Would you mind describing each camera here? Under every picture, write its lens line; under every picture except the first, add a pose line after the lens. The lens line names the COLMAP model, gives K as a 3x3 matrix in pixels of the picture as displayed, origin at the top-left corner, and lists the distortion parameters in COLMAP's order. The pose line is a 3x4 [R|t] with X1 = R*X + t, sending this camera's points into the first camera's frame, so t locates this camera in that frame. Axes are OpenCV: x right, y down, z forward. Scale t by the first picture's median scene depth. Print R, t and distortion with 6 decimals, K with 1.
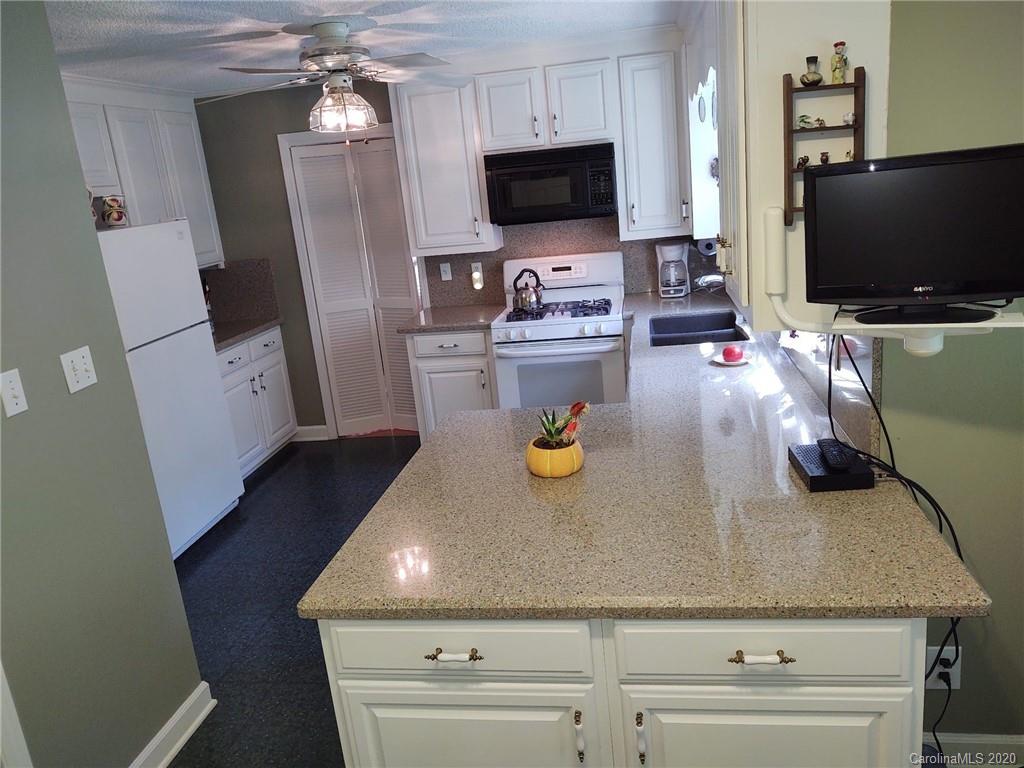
lens RADIAL K [[771.3, 0, 514.3], [0, 771.3, 384.2], [0, 0, 1]] dist [0.011548, -0.034586]
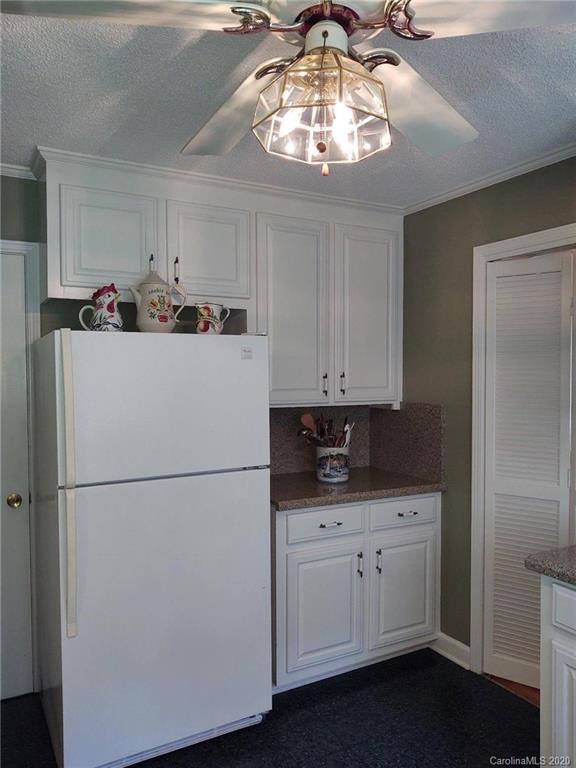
lens RADIAL K [[578.5, 0, 287.8], [0, 578.5, 389.8], [0, 0, 1]] dist [0.011548, -0.034586]
pose [[0.610860, 0.111204, -0.783890, 0.043653], [-0.258832, 0.963734, -0.064982, -0.105674], [0.748235, 0.242590, 0.617490, 0.551001]]
